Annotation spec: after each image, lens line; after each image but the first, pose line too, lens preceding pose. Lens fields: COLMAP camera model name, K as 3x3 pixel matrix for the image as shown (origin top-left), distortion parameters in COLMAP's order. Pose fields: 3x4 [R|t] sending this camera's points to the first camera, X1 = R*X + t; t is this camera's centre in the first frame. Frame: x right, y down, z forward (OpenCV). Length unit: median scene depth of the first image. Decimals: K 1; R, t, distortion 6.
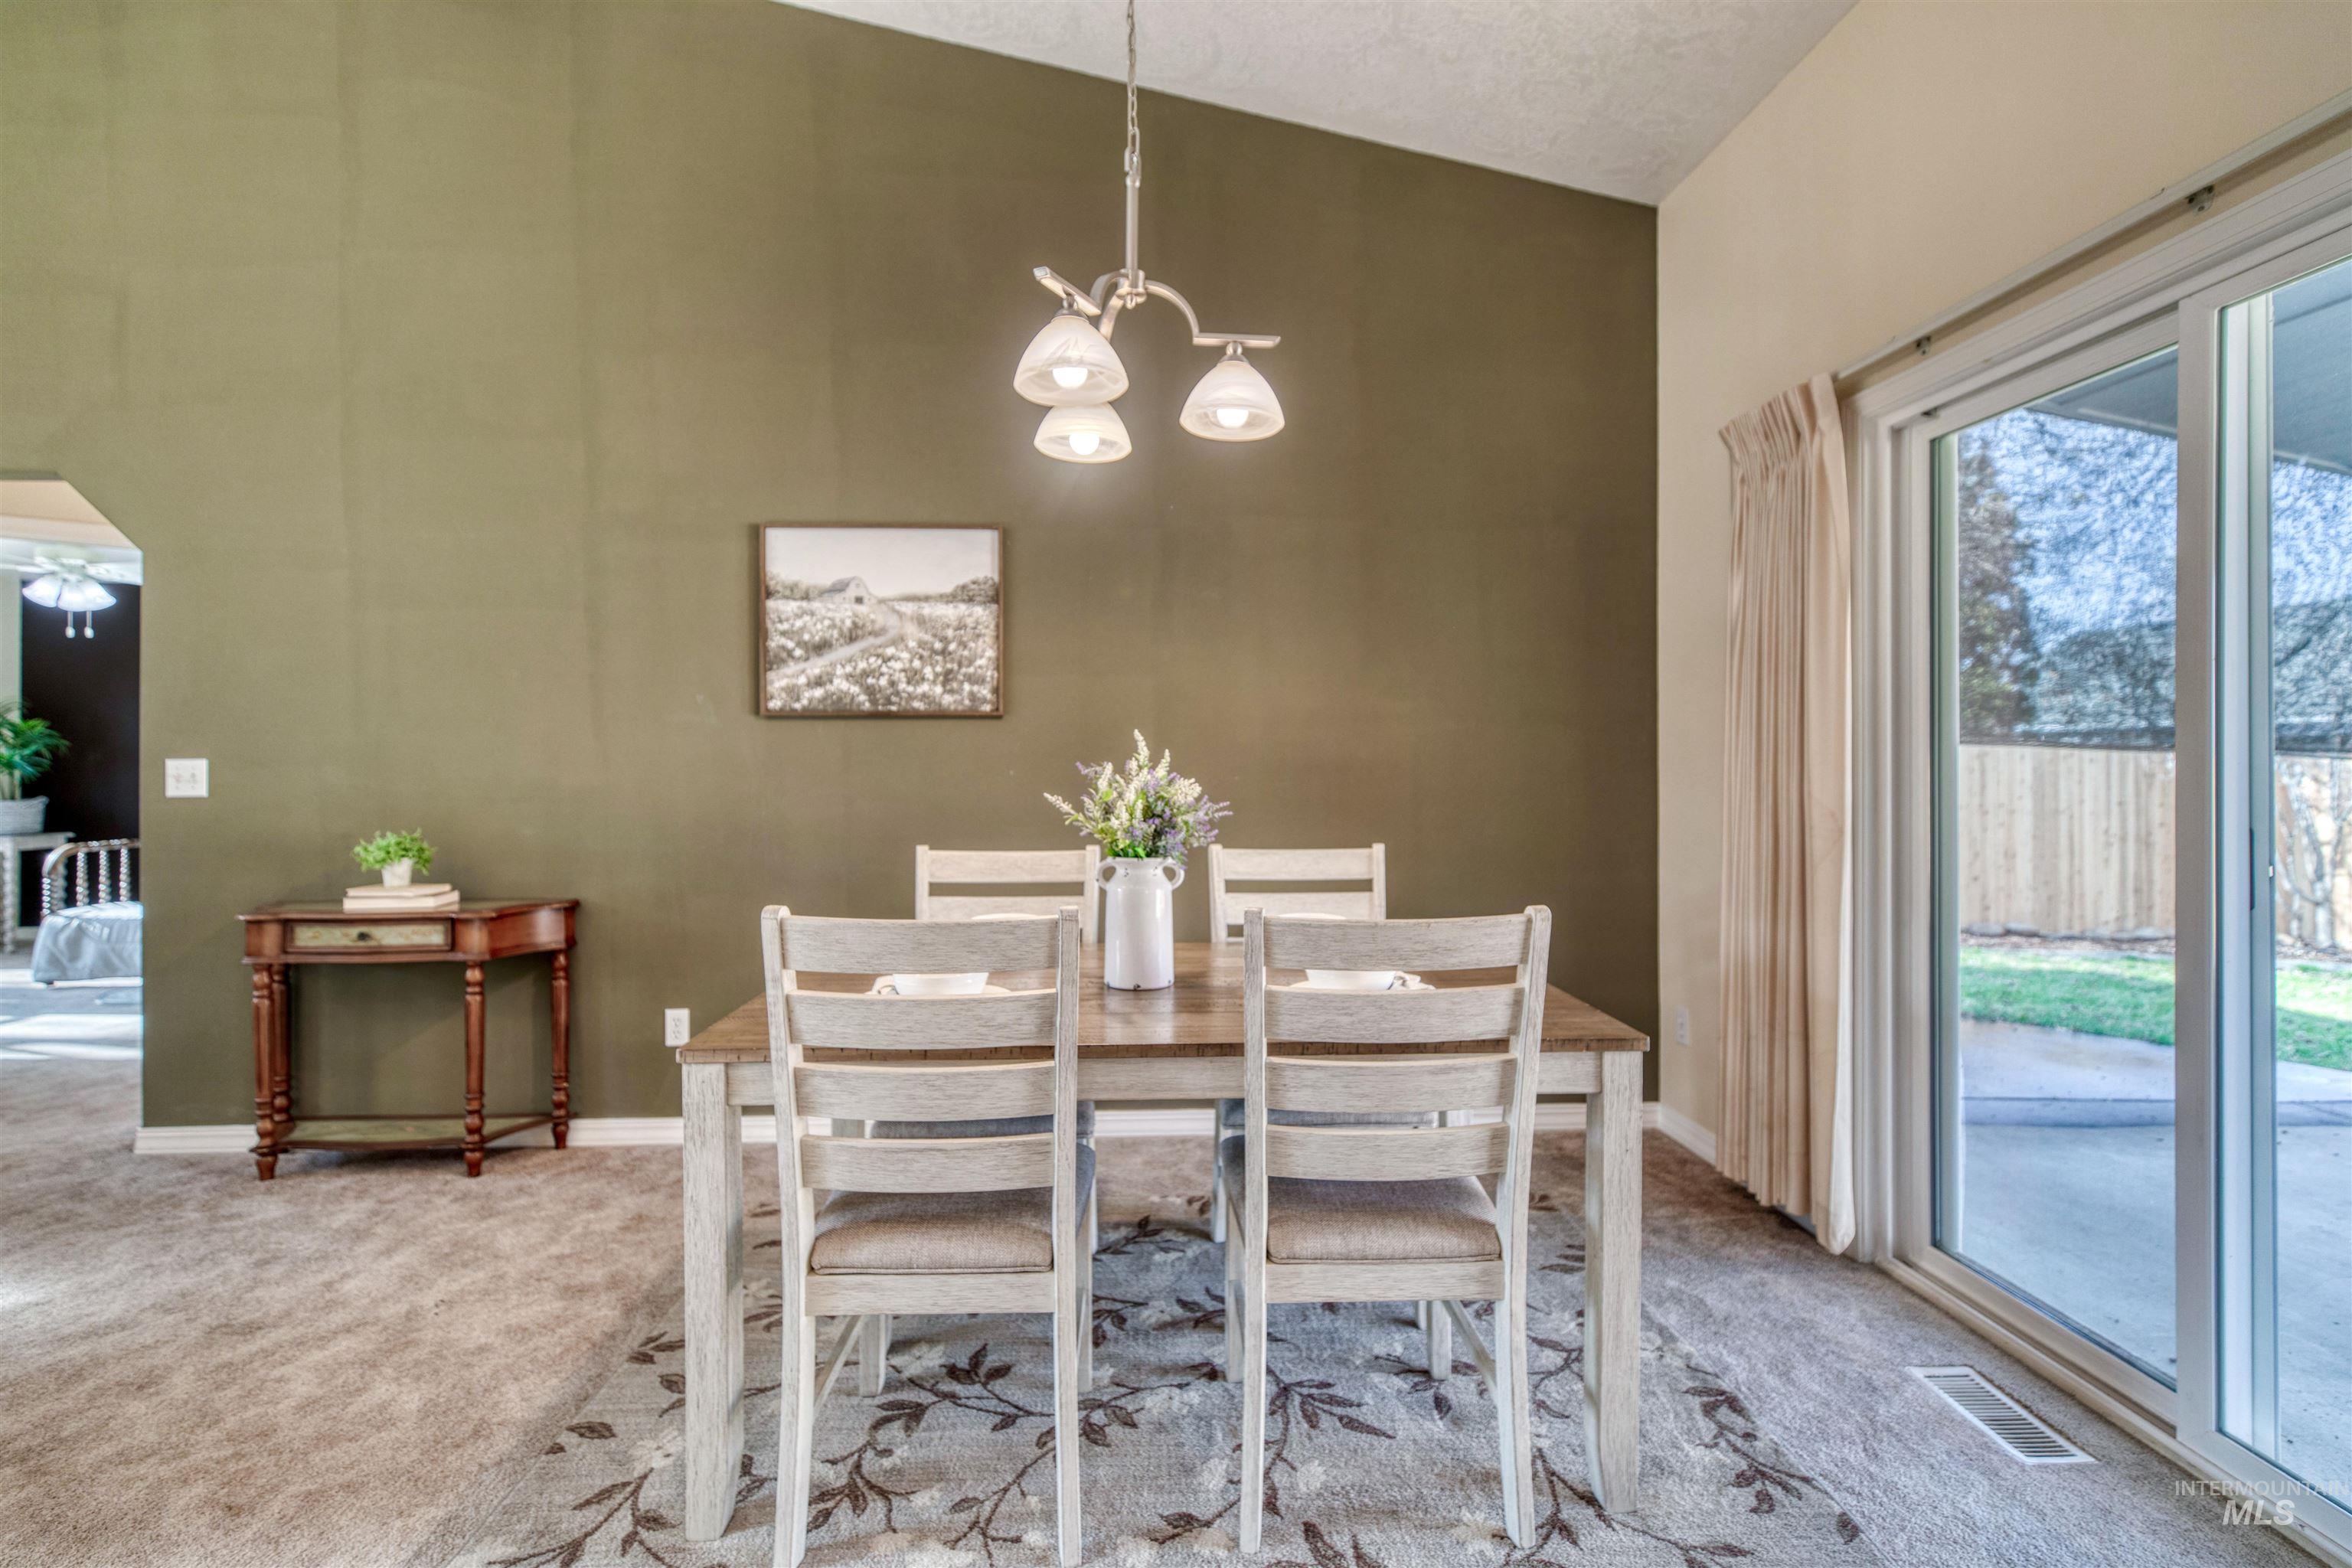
lens RADIAL K [[1097.2, 0, 1177.2], [0, 1097.2, 739.7], [0, 0, 1]] dist [0.001898, -0.000188]
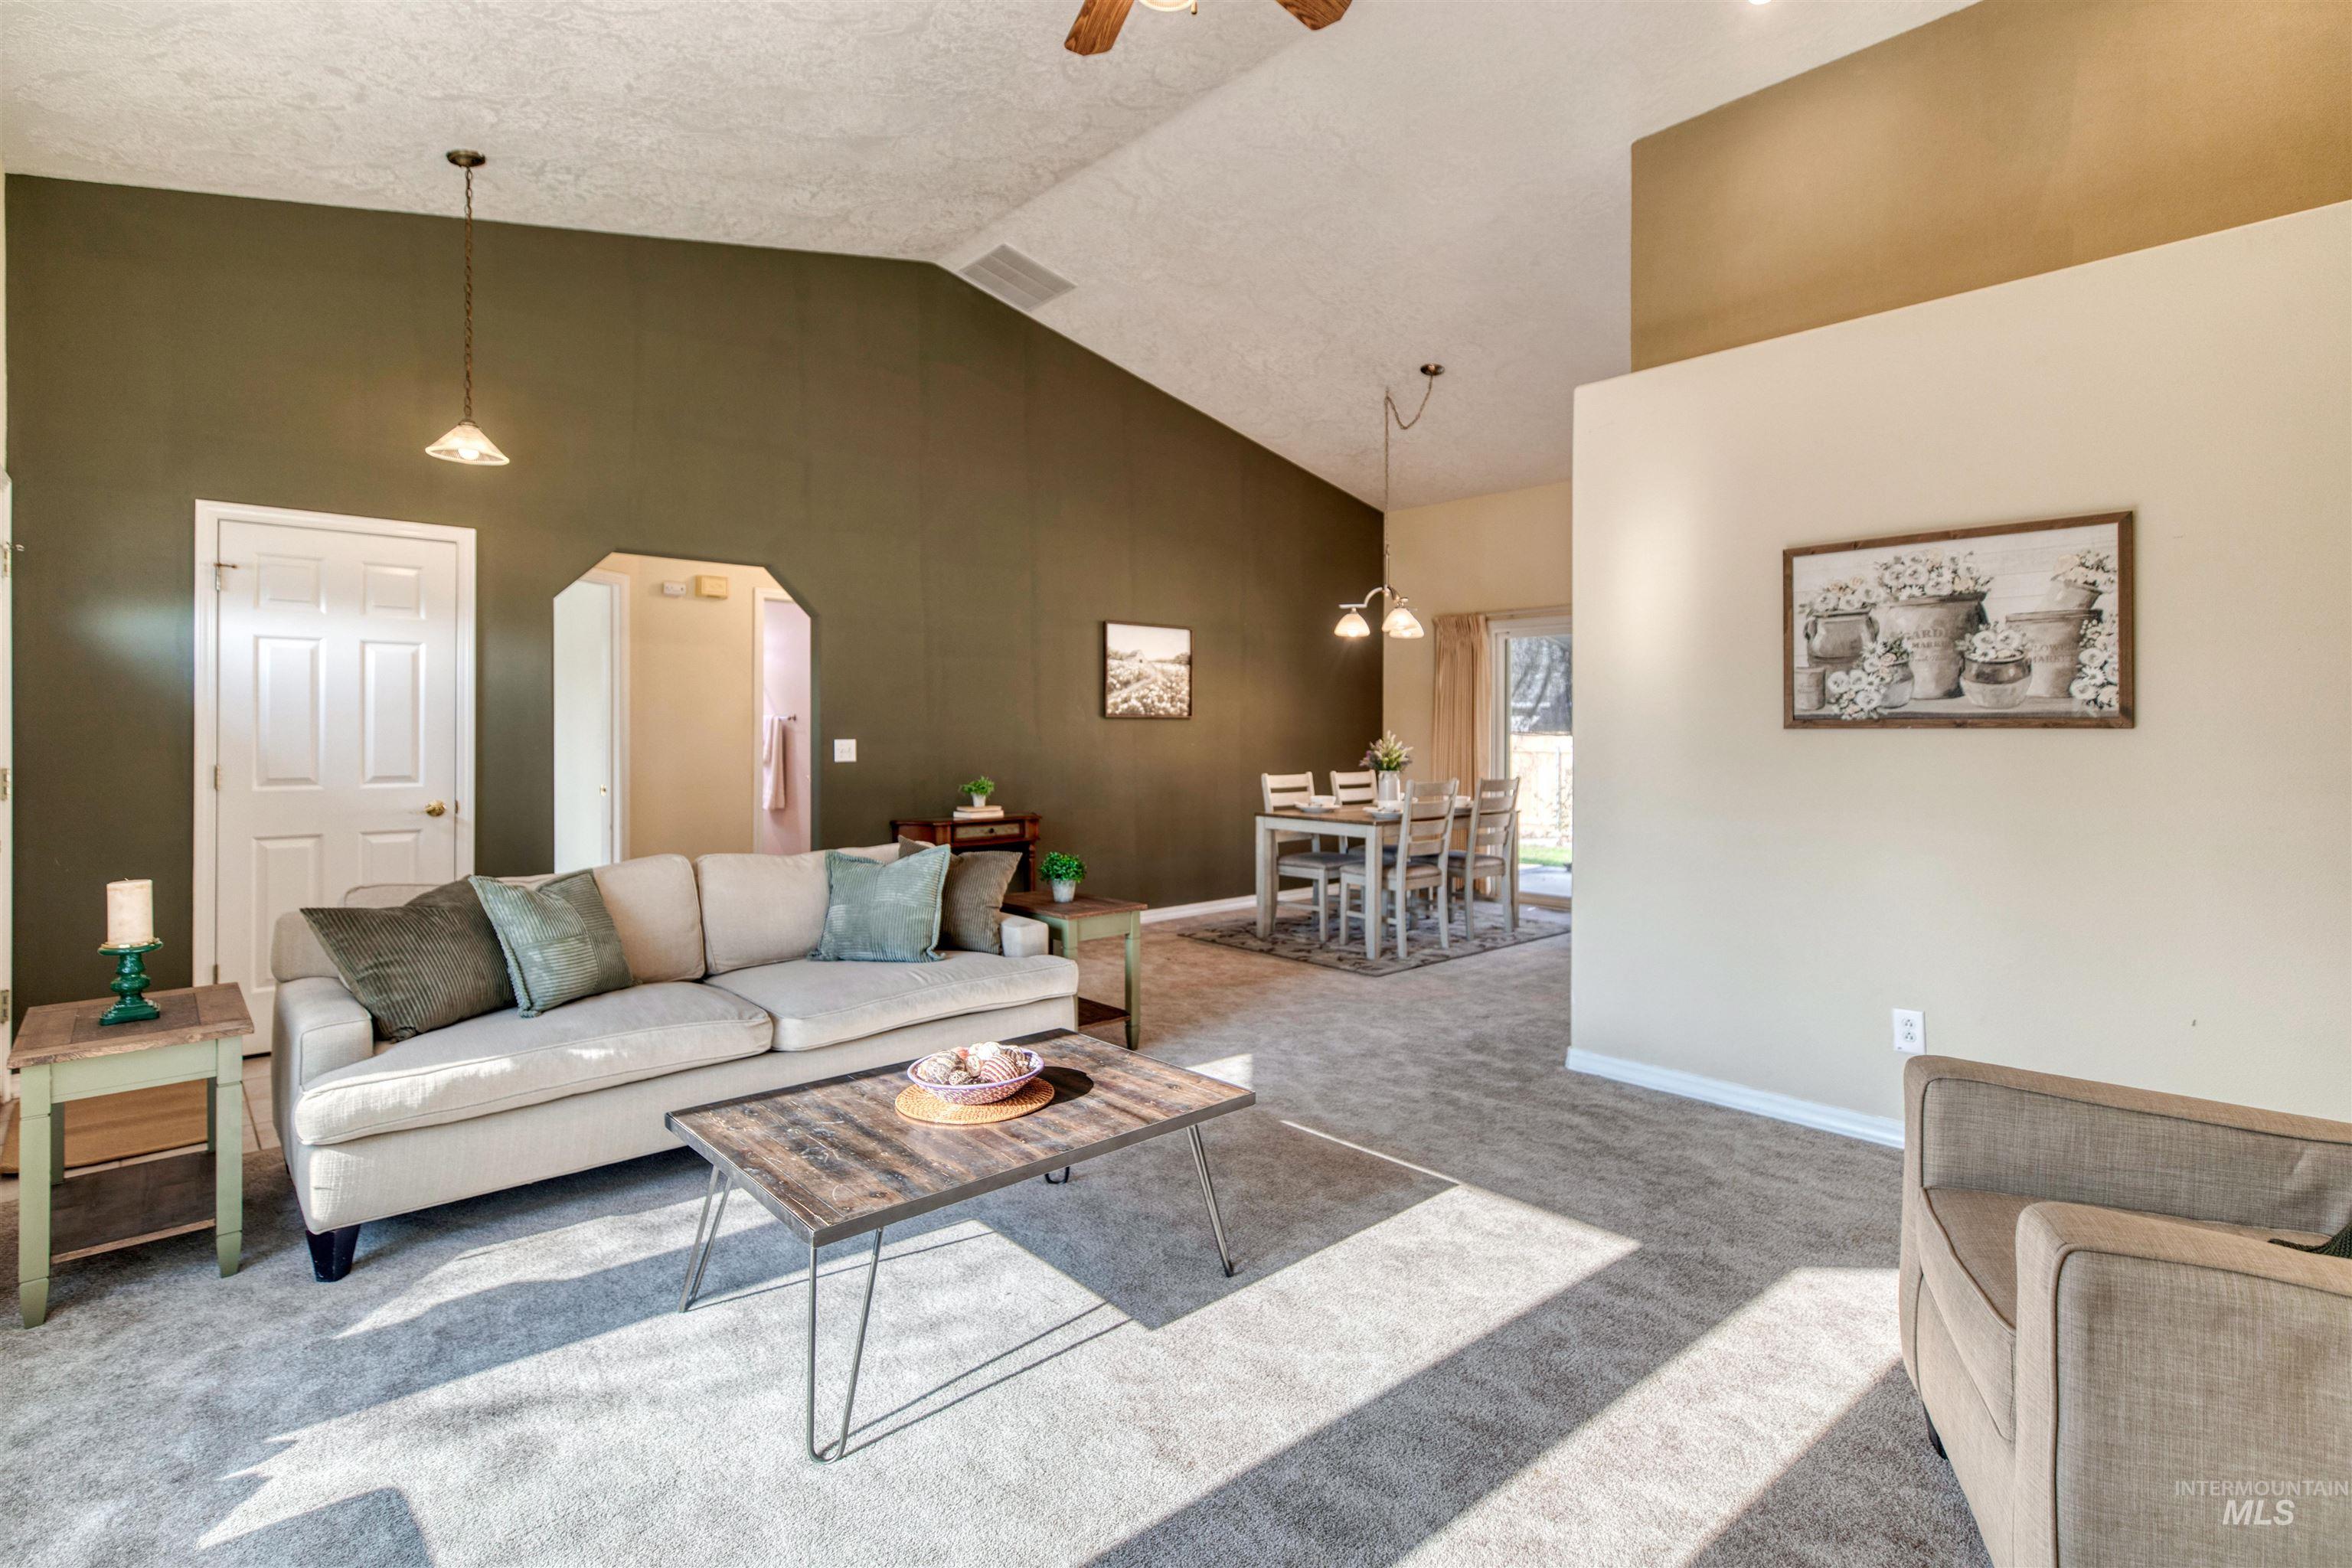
lens RADIAL K [[1097.2, 0, 1177.2], [0, 1097.2, 739.7], [0, 0, 1]] dist [0.001898, -0.000188]
pose [[0.768030, -0.003163, 0.640406, -1.539126], [-0.007195, 0.999882, 0.013567, -0.008455], [-0.640373, -0.015028, 0.767917, -0.618051]]
